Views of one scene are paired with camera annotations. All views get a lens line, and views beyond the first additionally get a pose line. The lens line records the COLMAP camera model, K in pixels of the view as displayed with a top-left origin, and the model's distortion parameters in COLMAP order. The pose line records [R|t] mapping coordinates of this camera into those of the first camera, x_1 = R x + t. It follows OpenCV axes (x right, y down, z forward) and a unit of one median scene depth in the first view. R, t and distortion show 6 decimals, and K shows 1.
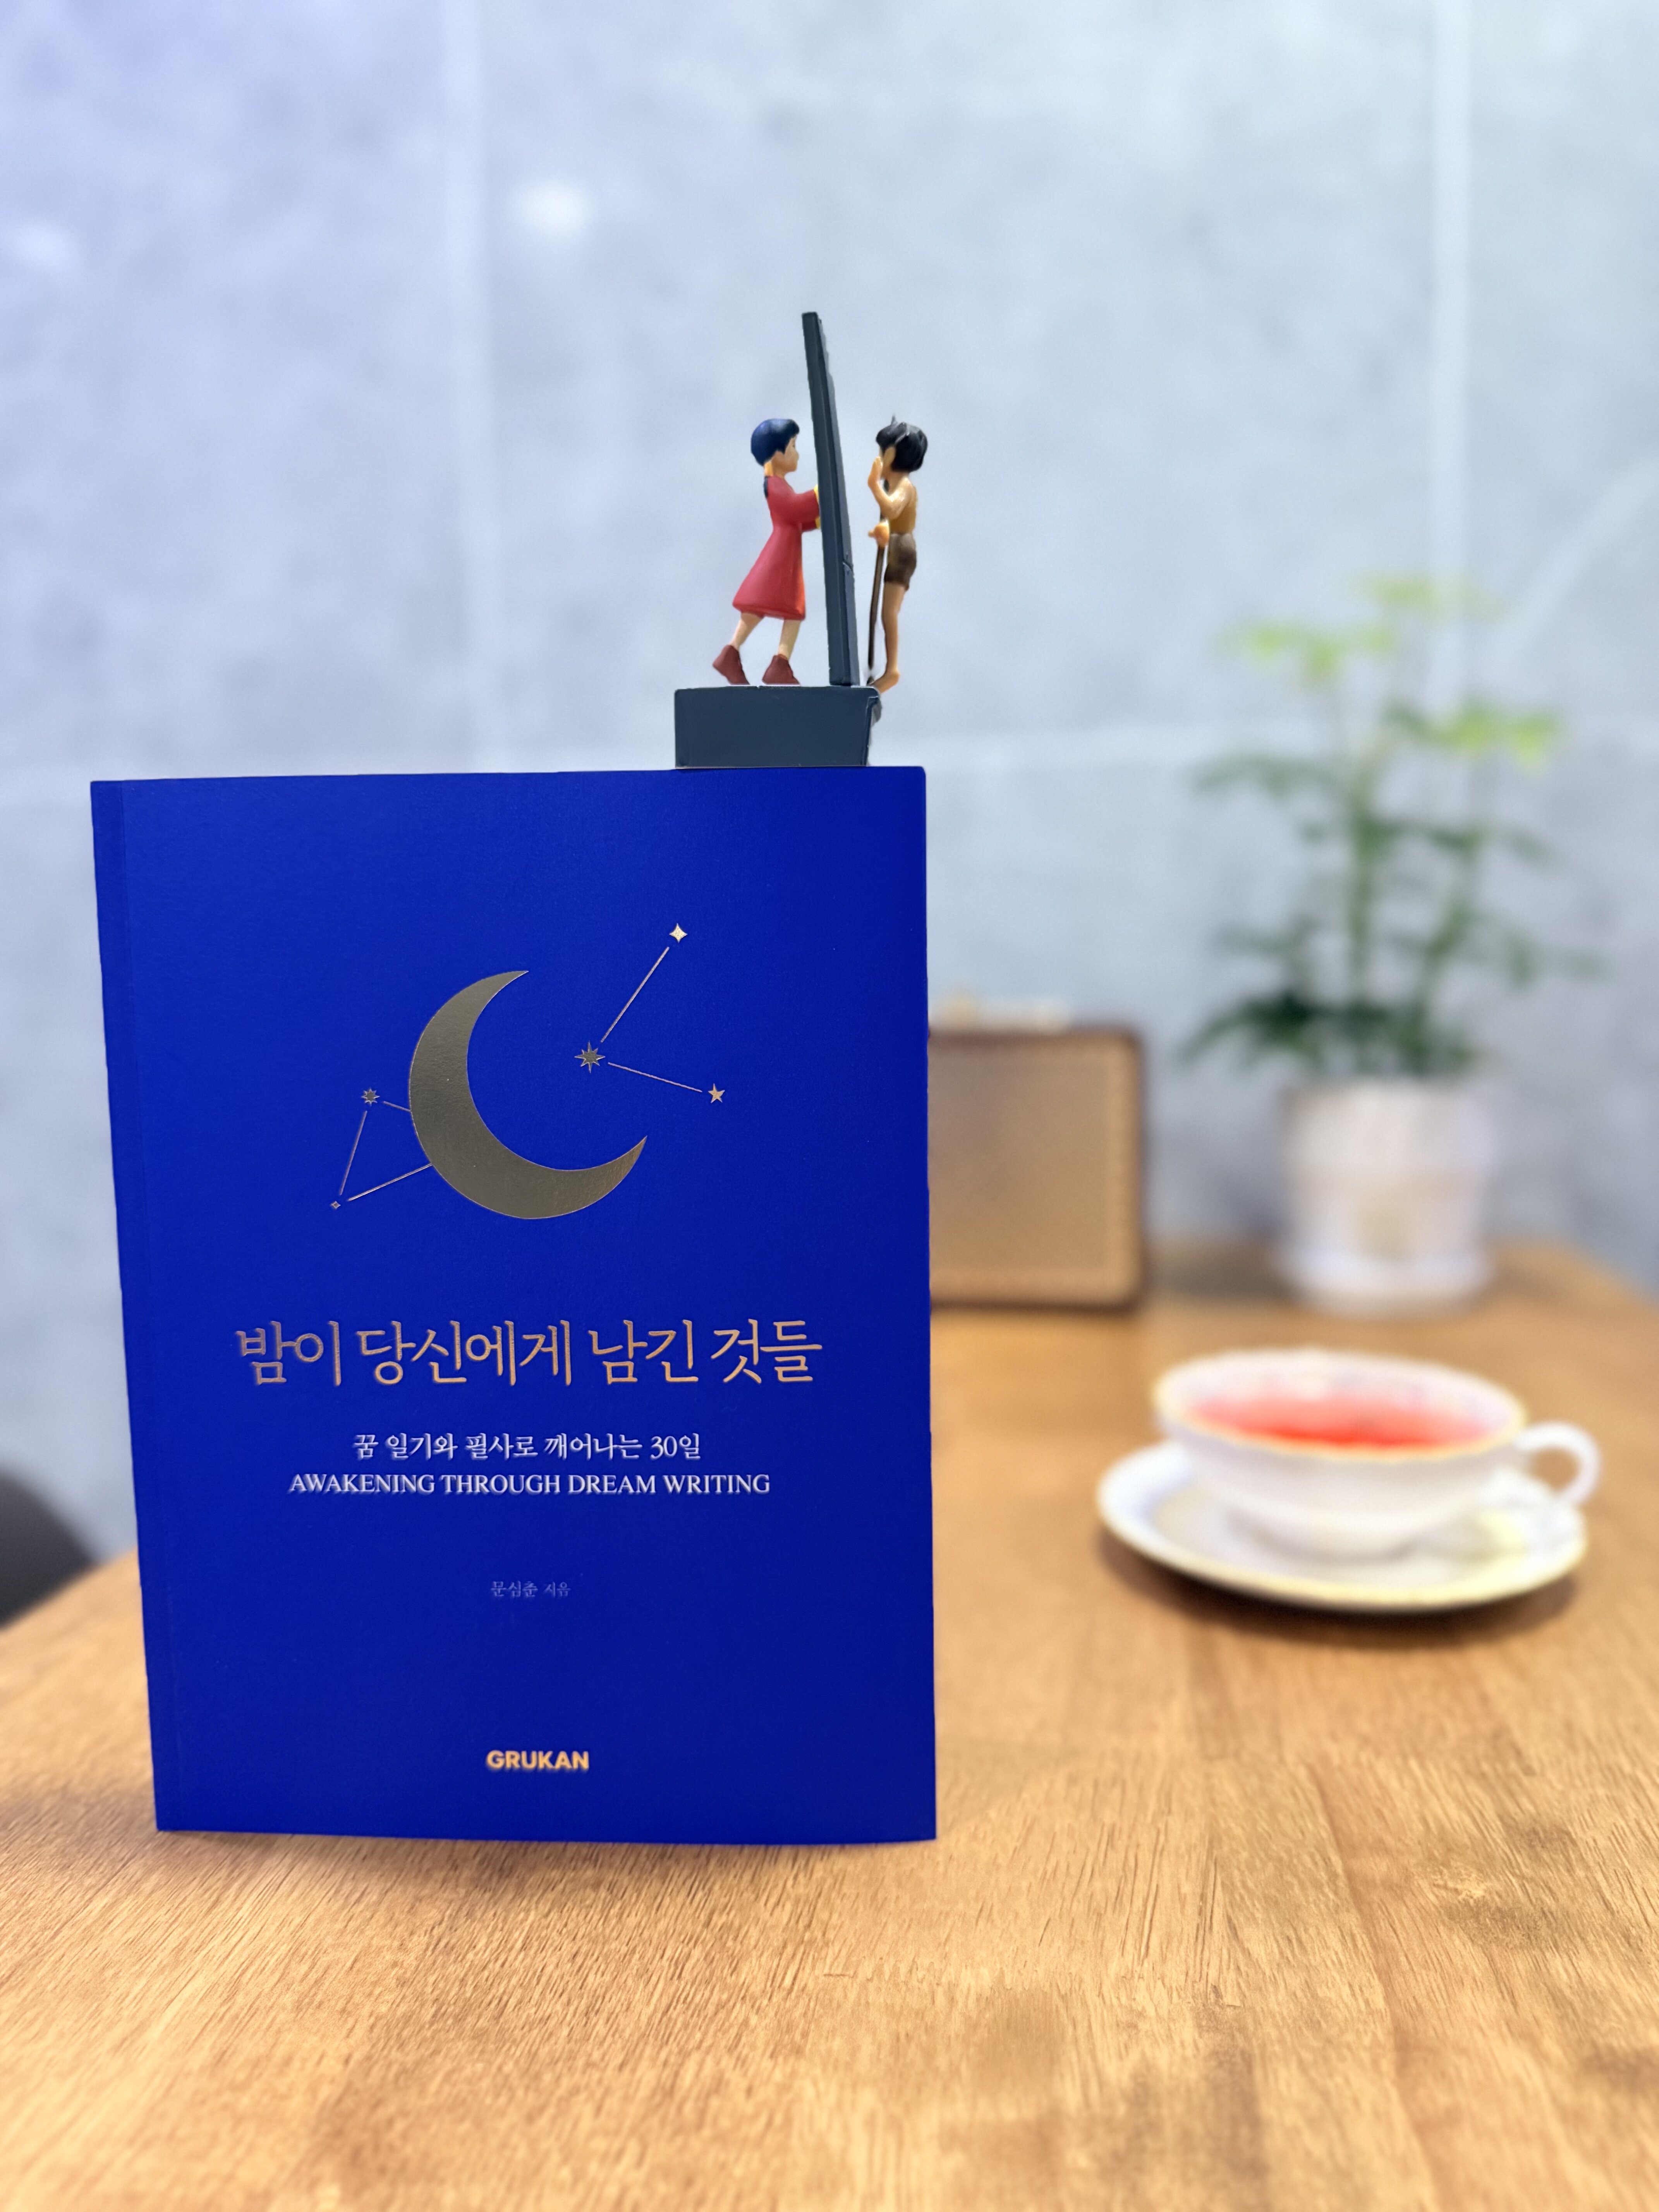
lens RADIAL K [[1581.5, 0, 854.6], [0, 1581.5, 1076.0], [0, 0, 1]] dist [-0.050101, 0.022078]
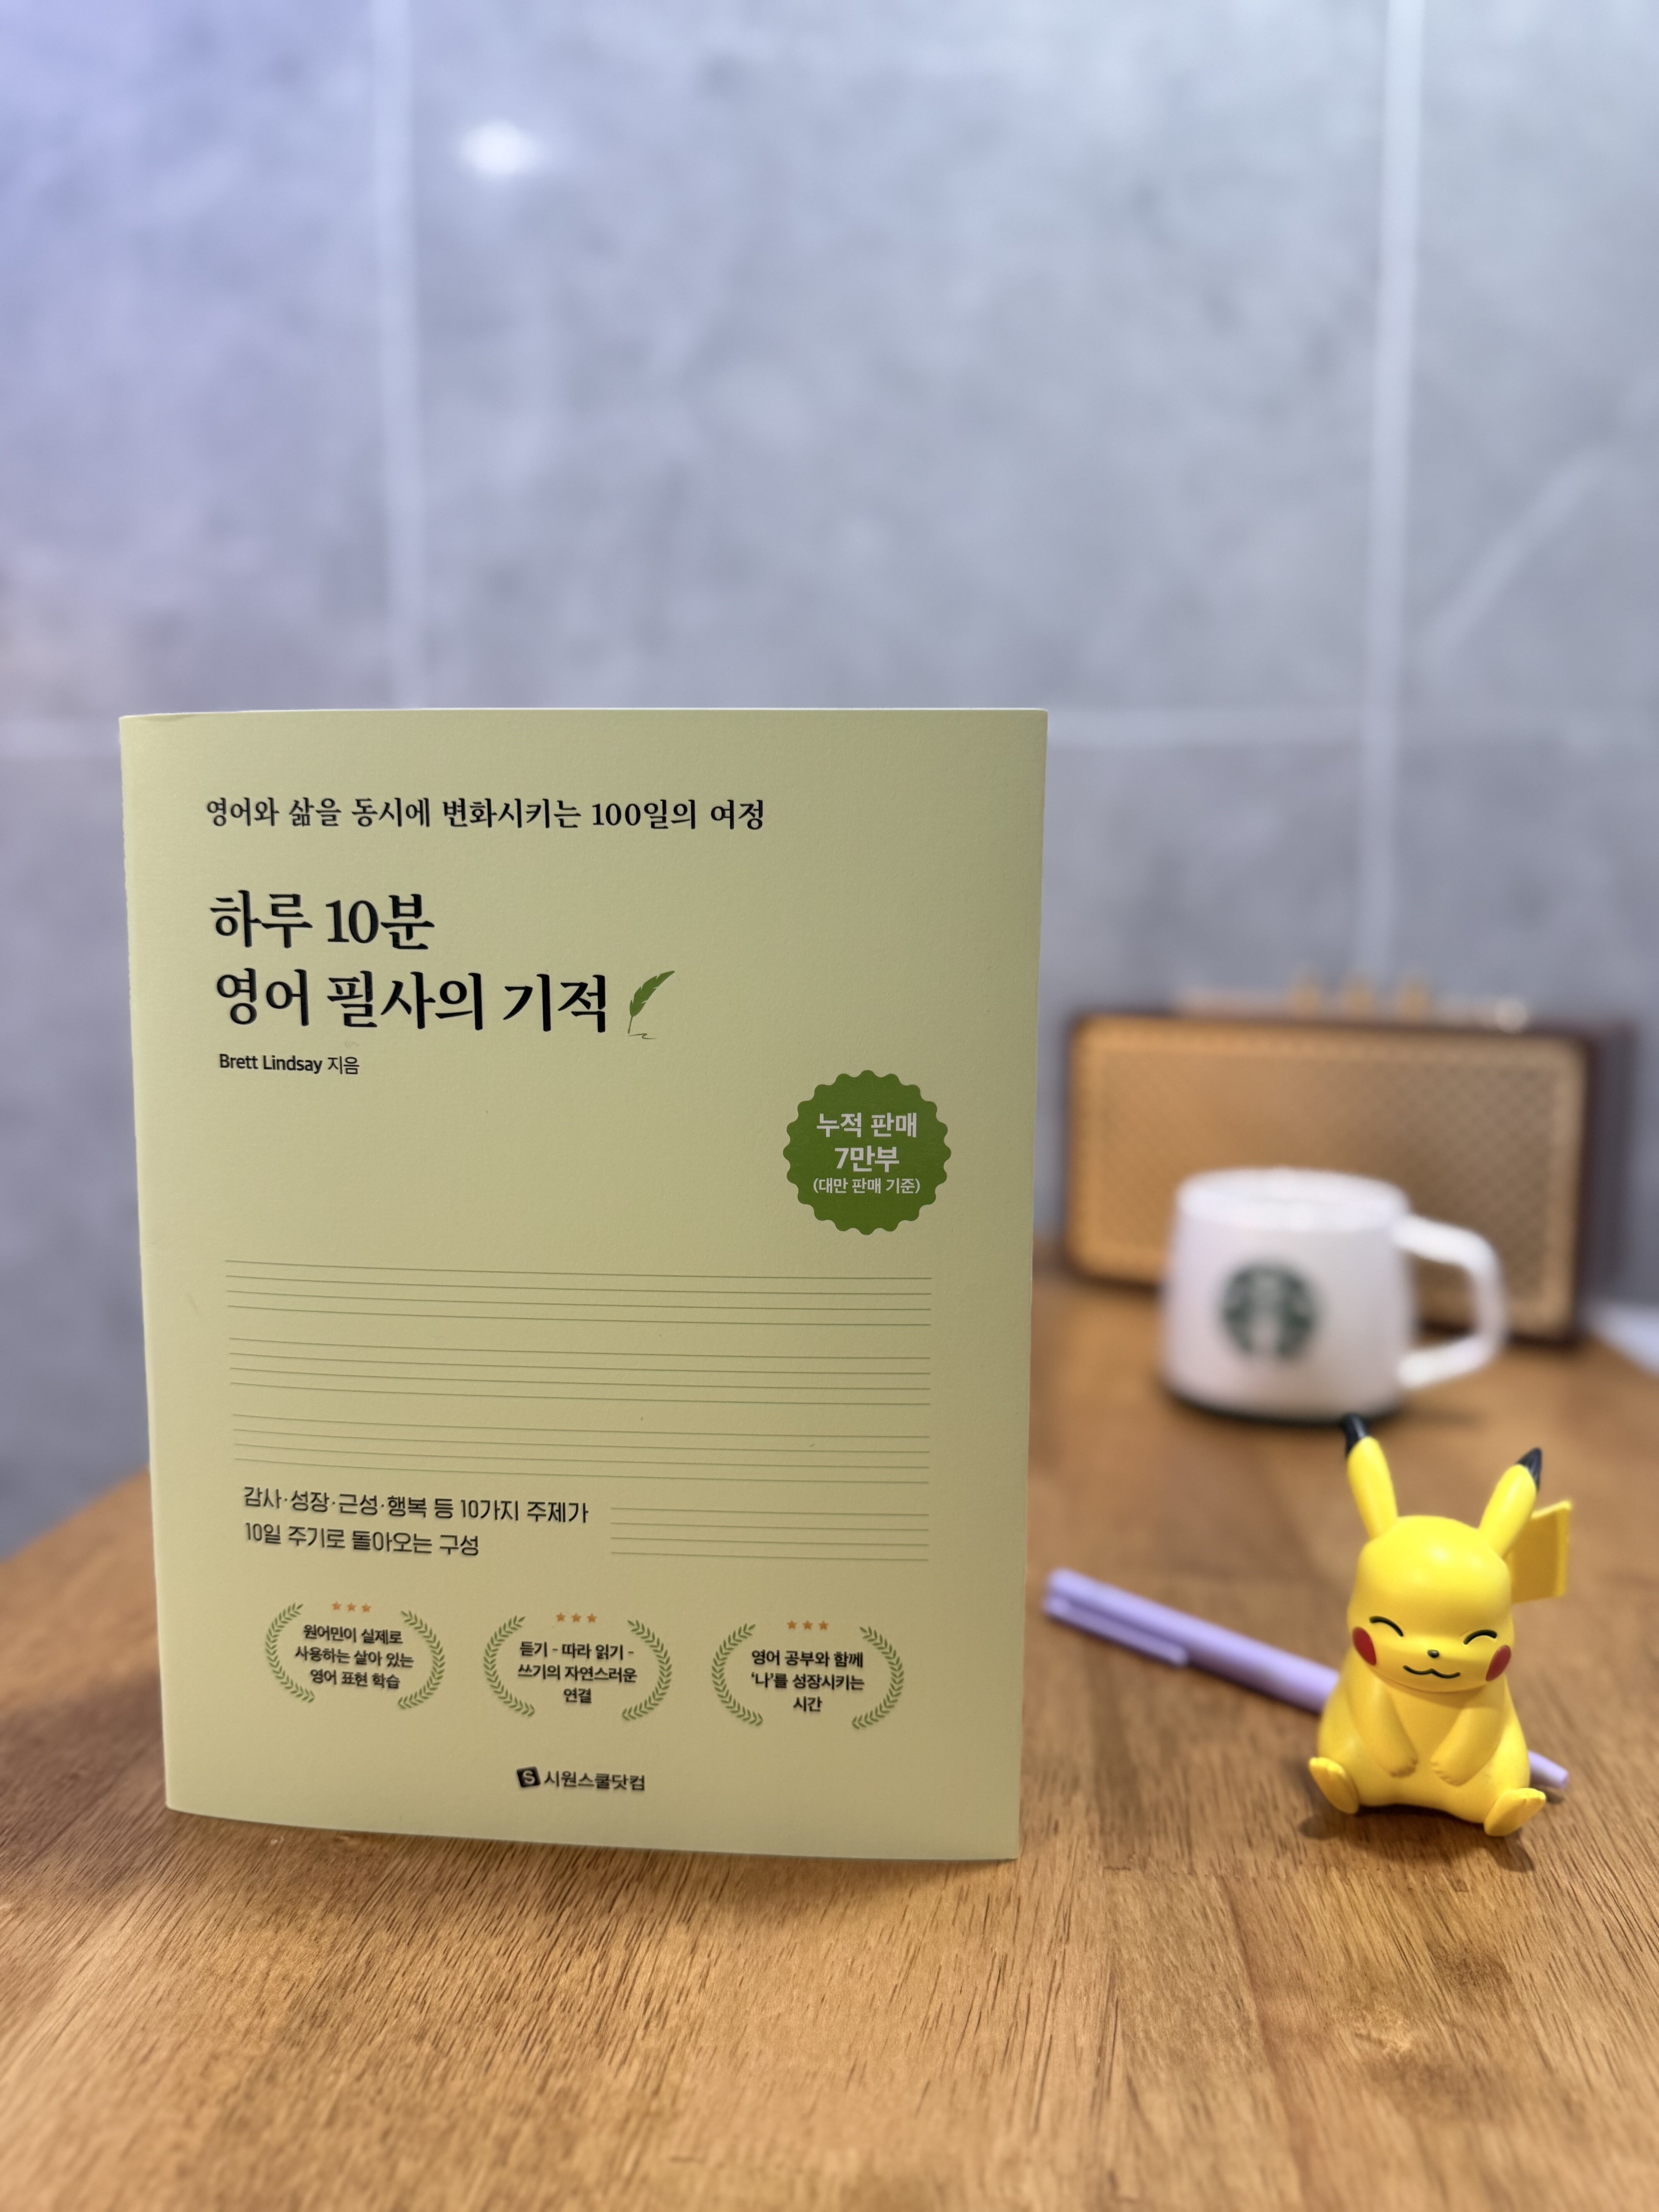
lens RADIAL K [[1581.5, 0, 843.7], [0, 1581.5, 1088.4], [0, 0, 1]] dist [-0.050101, 0.022078]
pose [[0.999157, 0.016689, 0.037500, 0.033731], [-0.017586, 0.999564, 0.023719, -0.046425], [-0.037088, -0.024359, 0.999015, 0.129291]]
